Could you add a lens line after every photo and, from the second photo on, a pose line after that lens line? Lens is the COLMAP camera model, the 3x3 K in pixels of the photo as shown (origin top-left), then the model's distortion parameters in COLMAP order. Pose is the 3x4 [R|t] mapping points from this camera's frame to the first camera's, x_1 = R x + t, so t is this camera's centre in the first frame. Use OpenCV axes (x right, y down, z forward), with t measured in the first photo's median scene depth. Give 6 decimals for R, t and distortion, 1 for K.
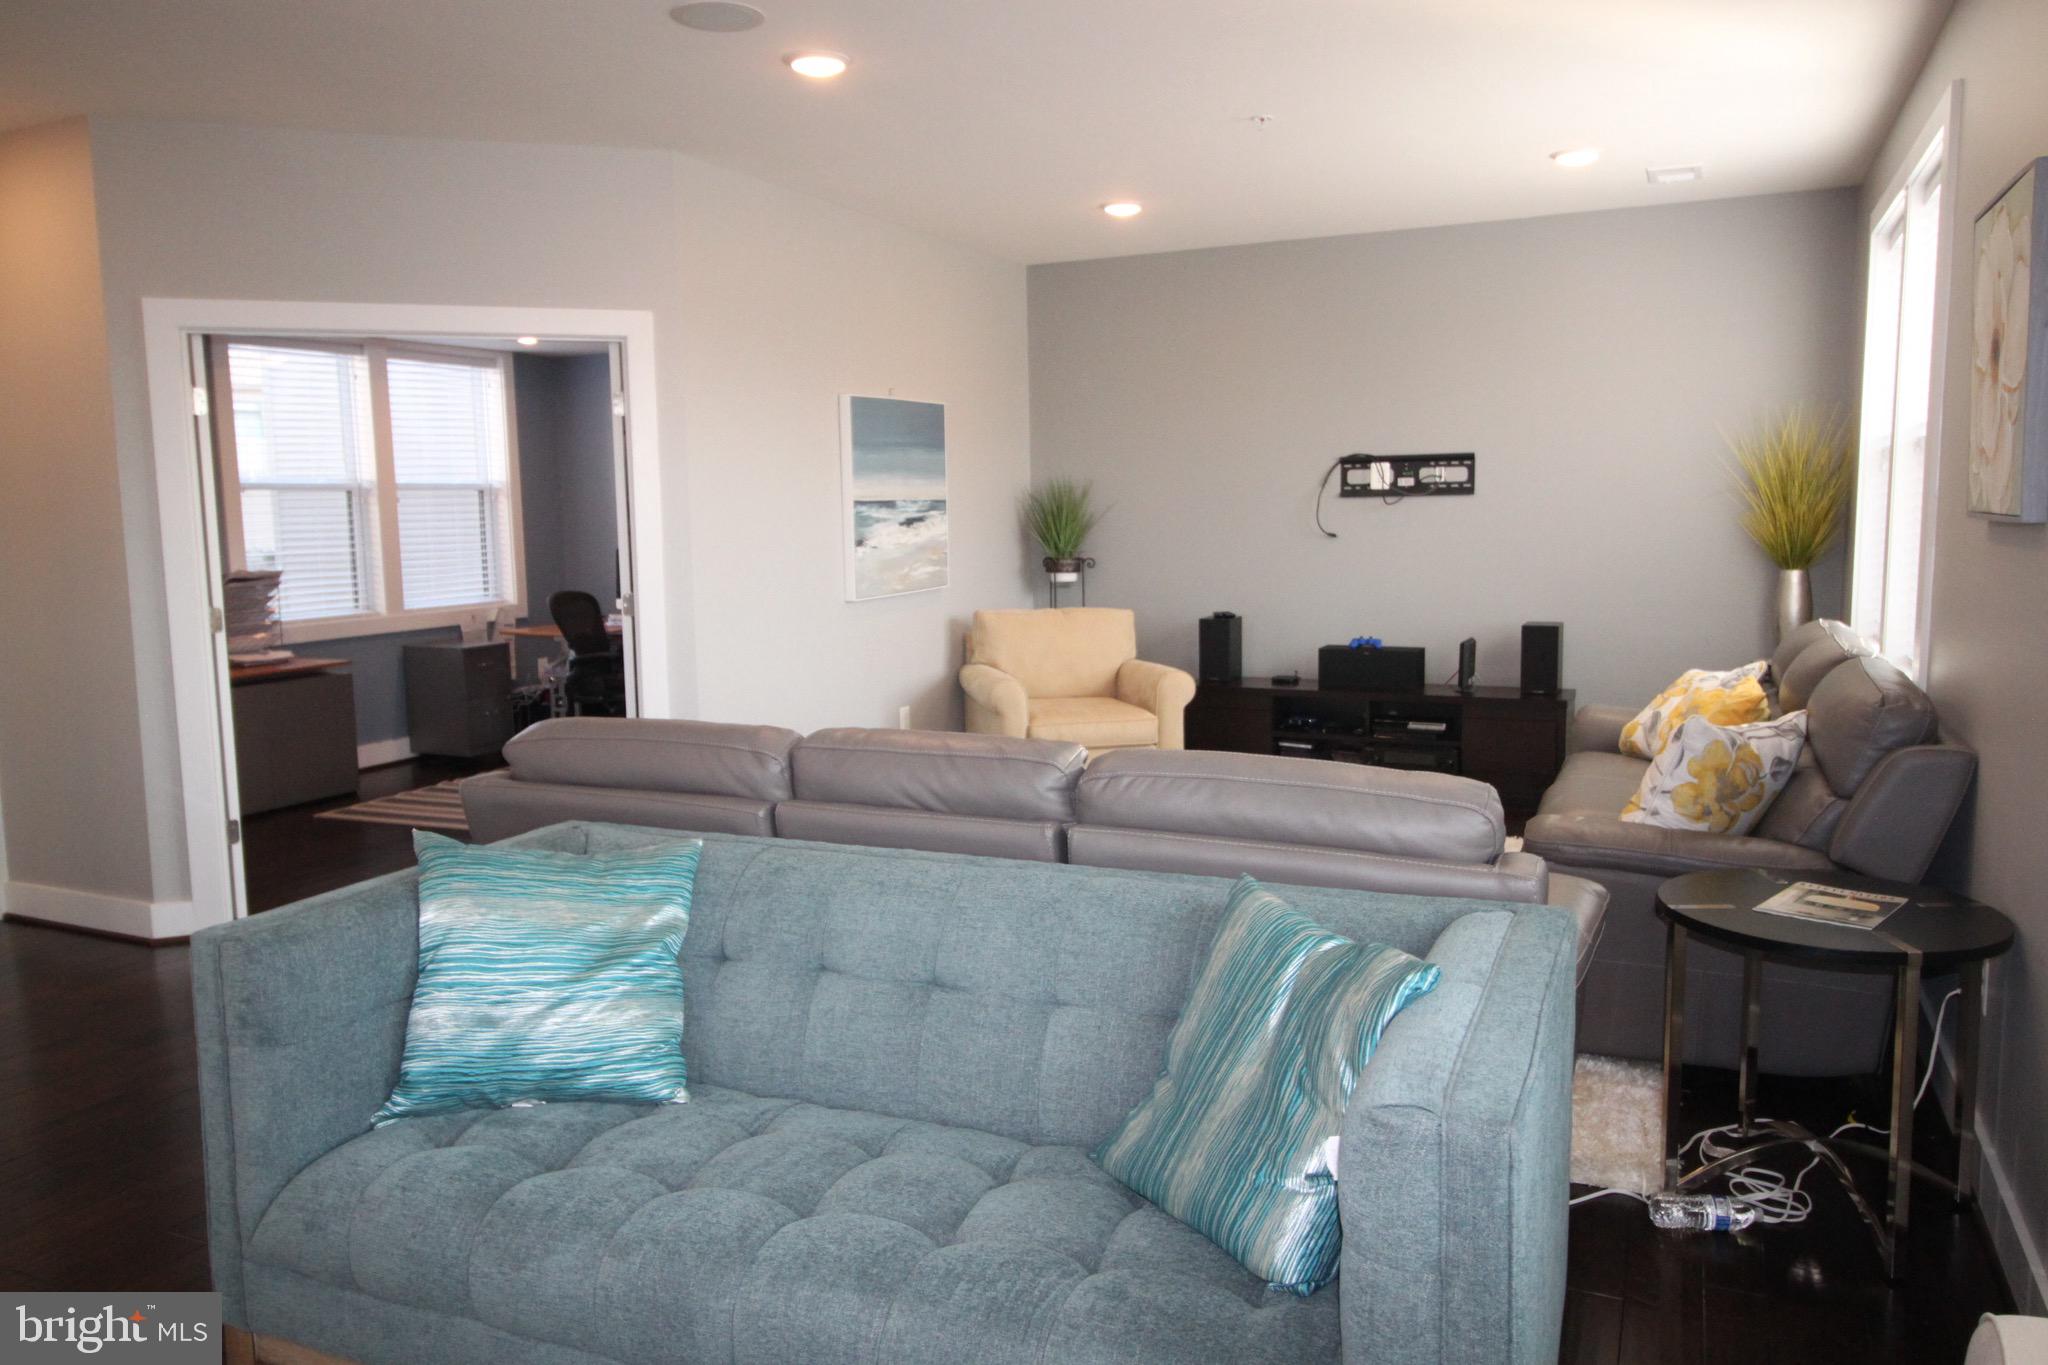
lens RADIAL K [[1448.3, 0, 1013.3], [0, 1448.3, 687.8], [0, 0, 1]] dist [0.013738, -0.007361]
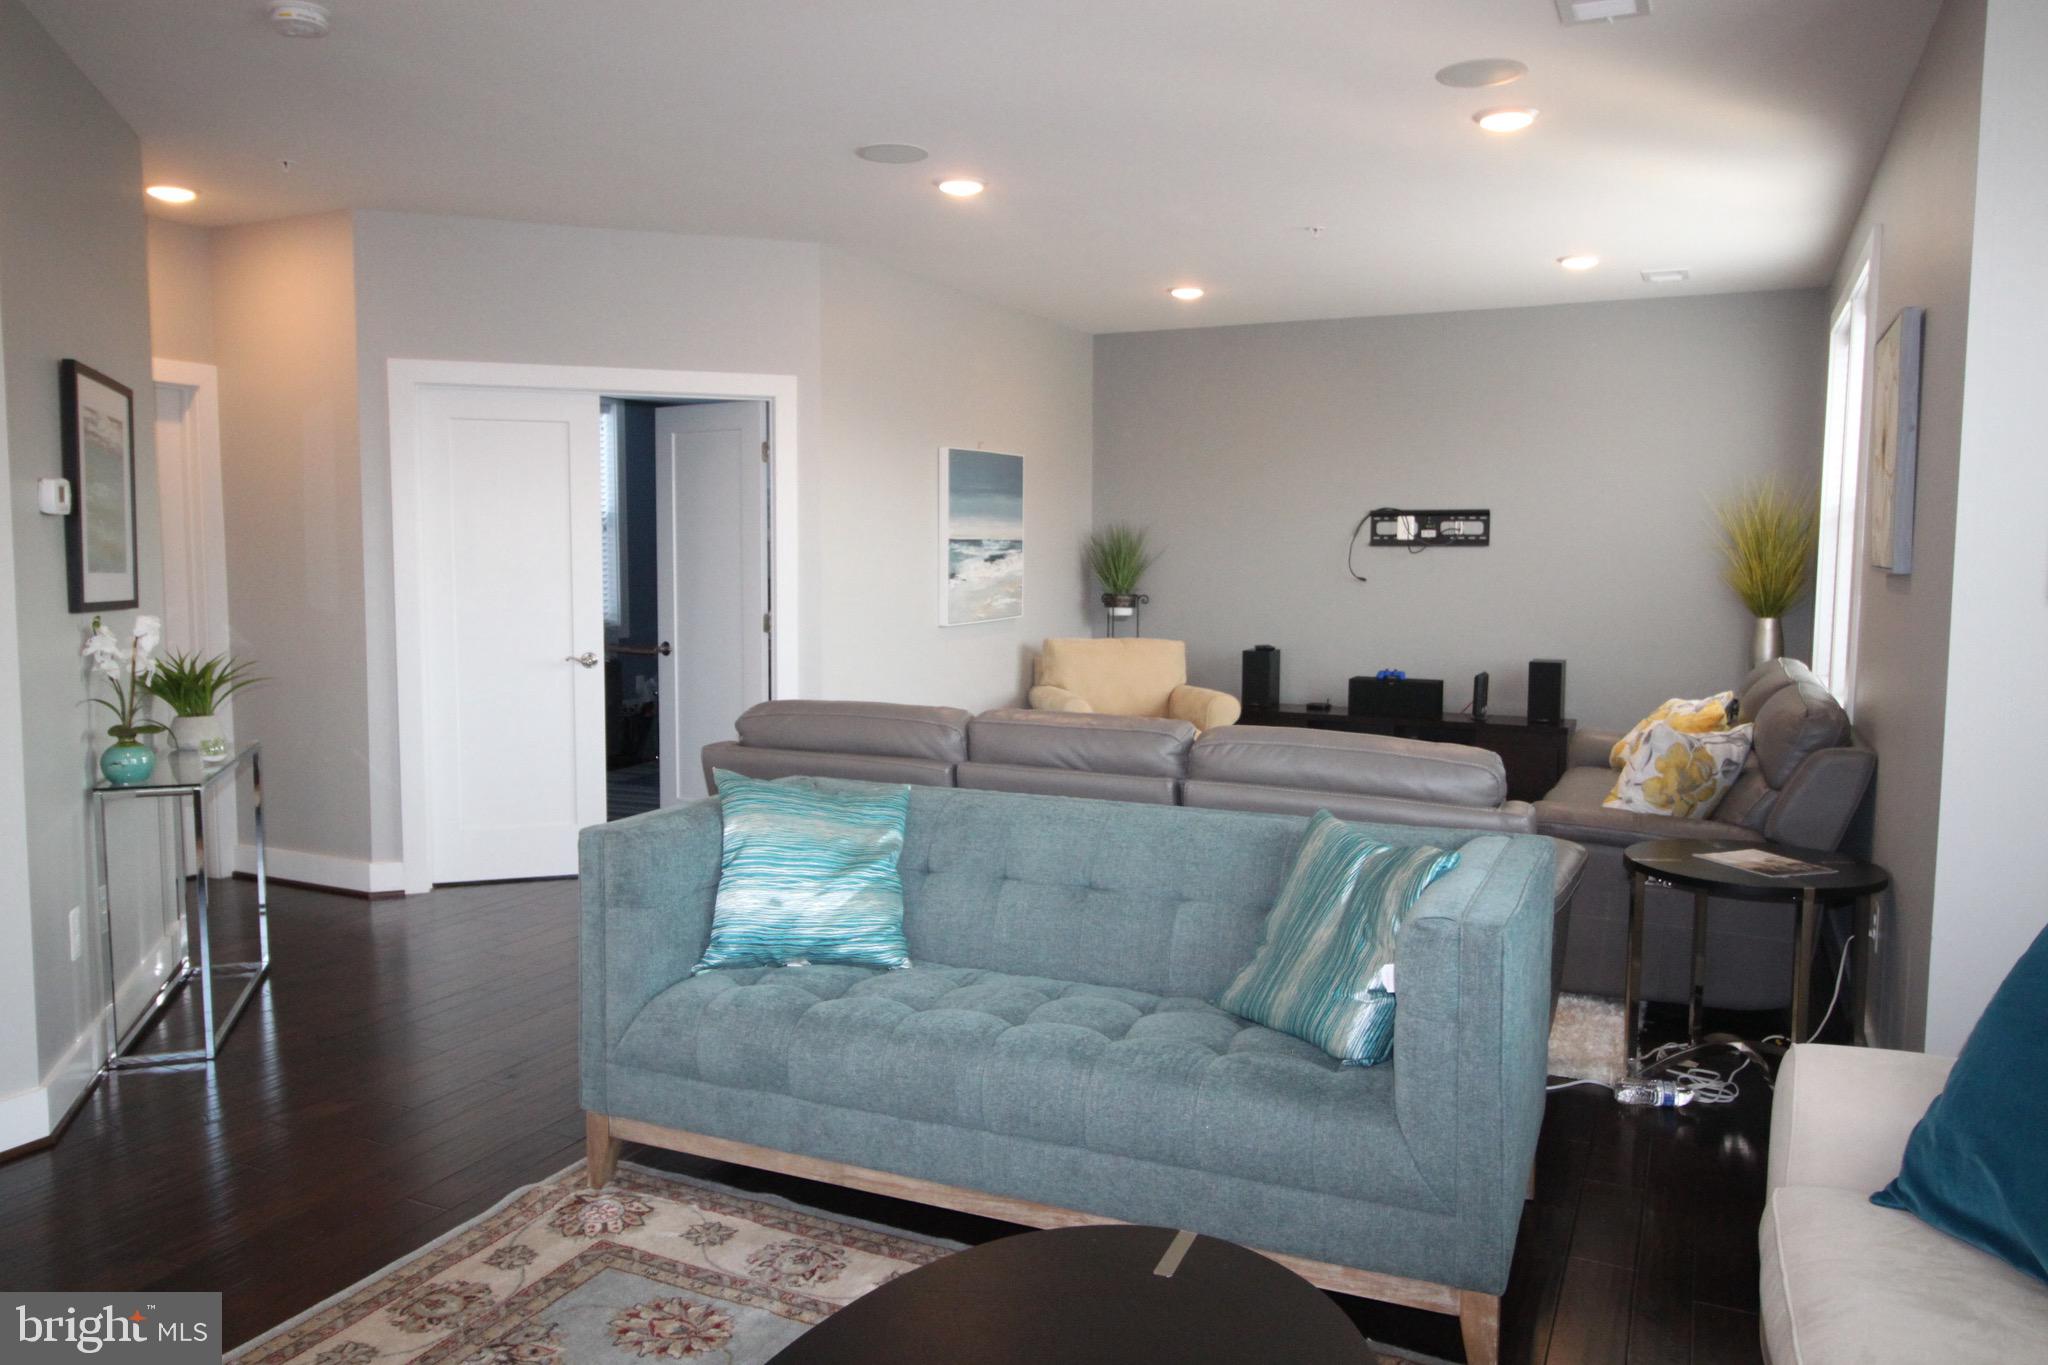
lens RADIAL K [[1448.3, 0, 1015.5], [0, 1448.3, 689.0], [0, 0, 1]] dist [0.013738, -0.007361]
pose [[0.999695, 0.023598, -0.007245, -0.080705], [-0.023794, 0.999316, -0.028309, 0.037643], [0.006572, 0.028473, 0.999573, -0.258967]]
